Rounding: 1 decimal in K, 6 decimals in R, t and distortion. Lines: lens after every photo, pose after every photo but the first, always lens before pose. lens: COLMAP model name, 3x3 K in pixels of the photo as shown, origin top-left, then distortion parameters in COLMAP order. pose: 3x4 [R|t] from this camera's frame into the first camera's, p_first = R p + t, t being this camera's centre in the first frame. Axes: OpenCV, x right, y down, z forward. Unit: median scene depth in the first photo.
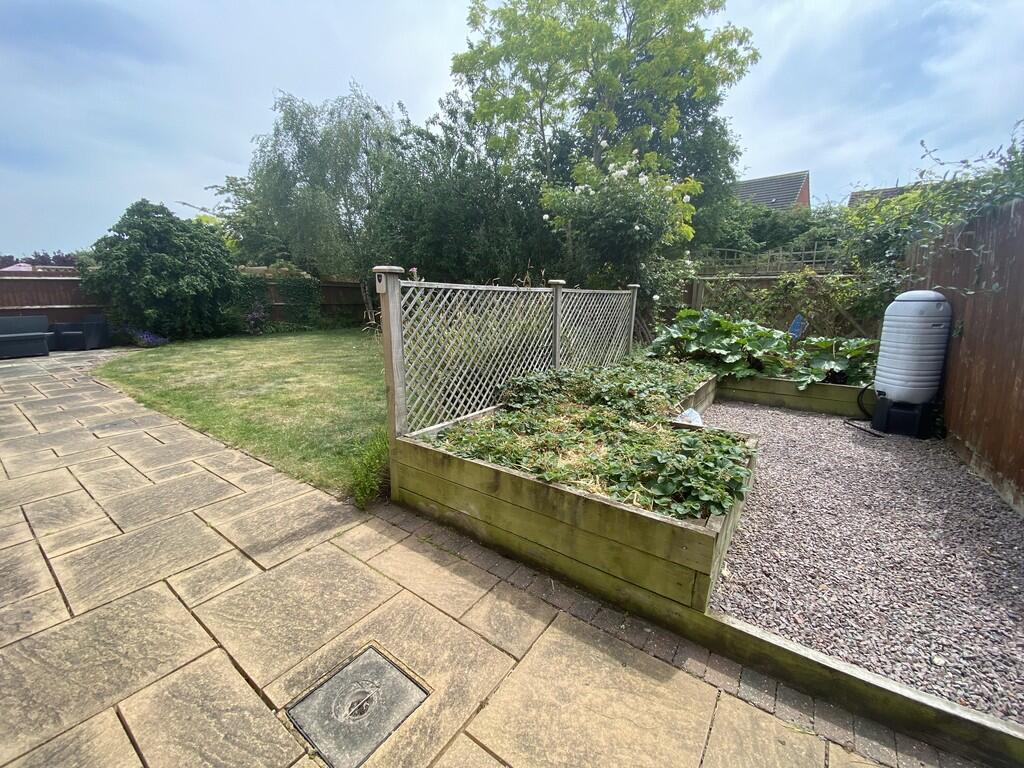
lens RADIAL K [[416.0, 0, 511.5], [0, 416.0, 379.1], [0, 0, 1]] dist [0.000103, -0.013038]
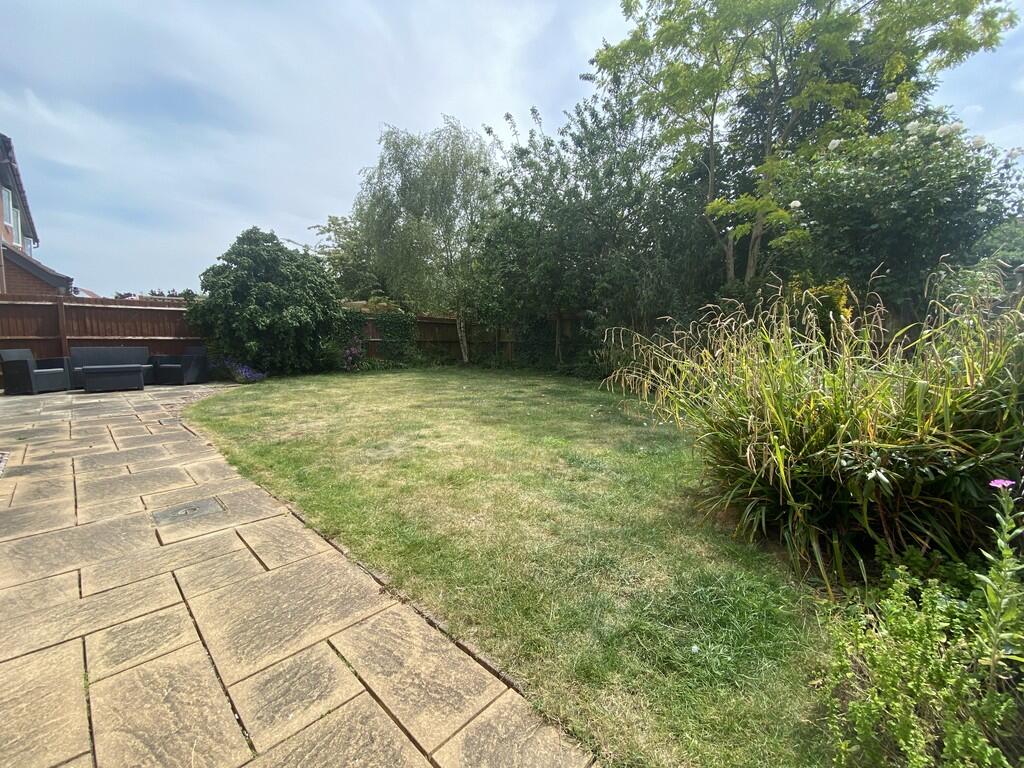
lens RADIAL K [[416.0, 0, 511.5], [0, 416.0, 379.1], [0, 0, 1]] dist [0.000103, -0.013038]
pose [[0.989215, 0.017011, -0.145480, -0.175821], [-0.031135, 0.994955, -0.095369, -0.017753], [0.143124, 0.098870, 0.984754, 0.190524]]
